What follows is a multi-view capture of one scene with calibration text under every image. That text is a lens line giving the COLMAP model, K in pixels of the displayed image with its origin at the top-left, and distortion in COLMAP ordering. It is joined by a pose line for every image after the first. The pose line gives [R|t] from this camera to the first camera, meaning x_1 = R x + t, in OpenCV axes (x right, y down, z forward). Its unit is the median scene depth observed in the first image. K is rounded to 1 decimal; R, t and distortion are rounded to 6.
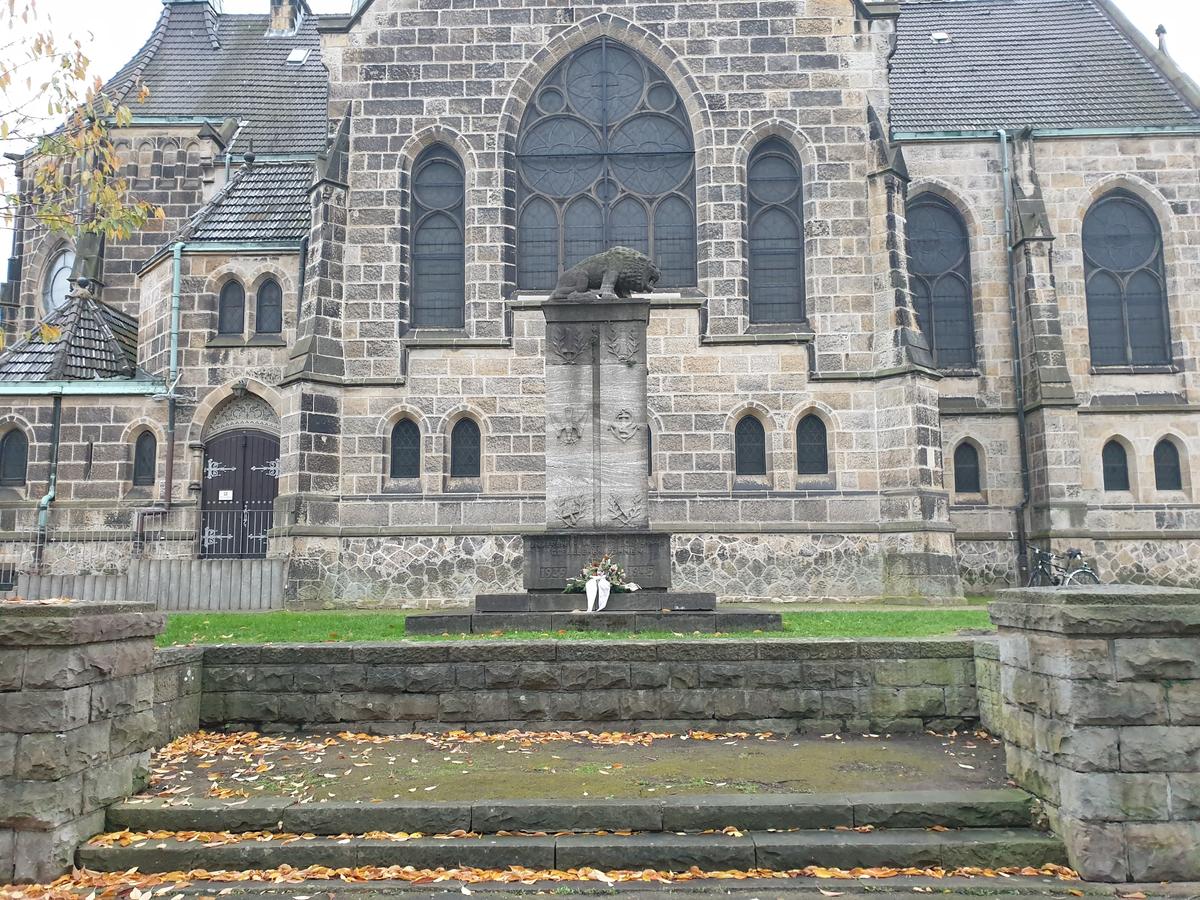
lens RADIAL K [[911.9, 0, 599.8], [0, 911.9, 452.5], [0, 0, 1]] dist [-0.008196, 0.026949]
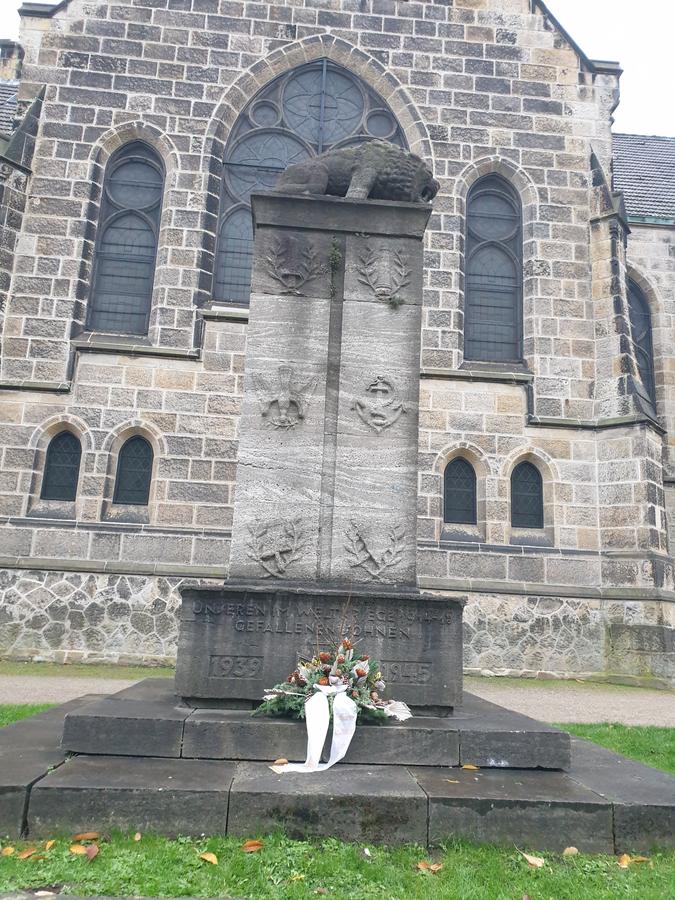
lens RADIAL K [[683.9, 0, 339.2], [0, 683.9, 446.7], [0, 0, 1]] dist [-0.008196, 0.026949]
pose [[0.991713, 0.078582, 0.101635, -0.023770], [-0.068103, 0.992372, -0.102764, 0.025625], [-0.108935, 0.094991, 0.989500, 0.340108]]
